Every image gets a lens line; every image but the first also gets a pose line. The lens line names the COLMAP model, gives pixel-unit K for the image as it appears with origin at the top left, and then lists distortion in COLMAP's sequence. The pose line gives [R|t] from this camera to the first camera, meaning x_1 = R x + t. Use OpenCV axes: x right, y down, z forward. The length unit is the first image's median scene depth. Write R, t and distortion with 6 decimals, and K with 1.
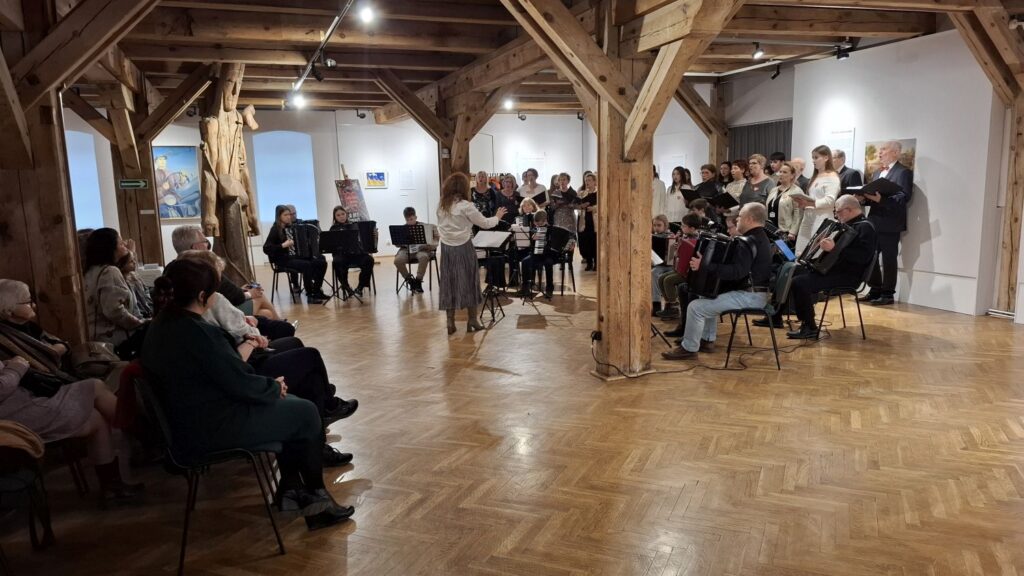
lens RADIAL K [[673.2, 0, 512.5], [0, 673.2, 315.5], [0, 0, 1]] dist [-0.001300, -0.001524]
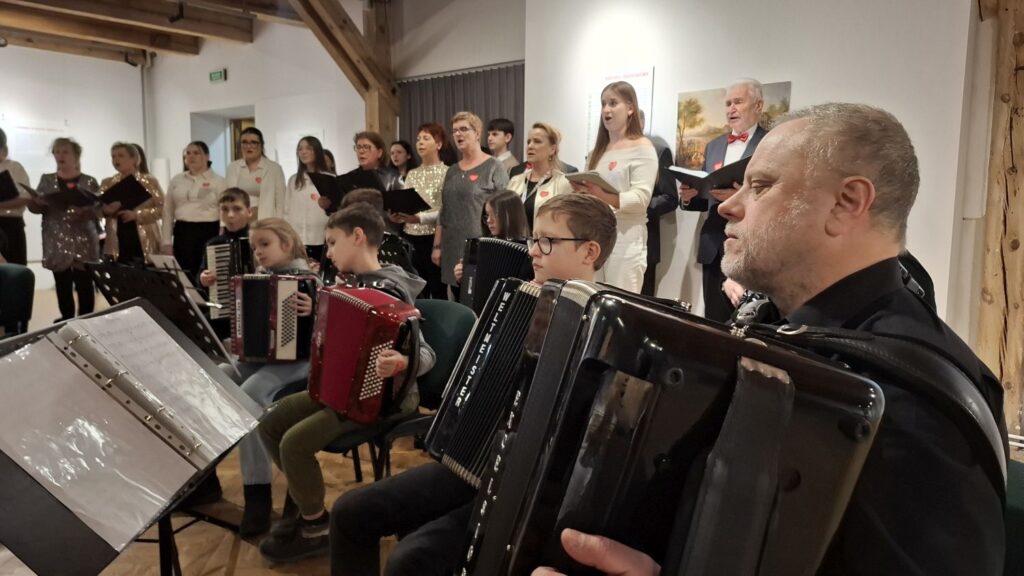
lens RADIAL K [[673.2, 0, 512.5], [0, 673.2, 315.5], [0, 0, 1]] dist [-0.001300, -0.001524]
pose [[0.866386, -0.022251, 0.498878, 0.129973], [0.051111, 0.997712, -0.044263, -0.060238], [-0.496752, 0.063847, 0.865541, 0.520302]]
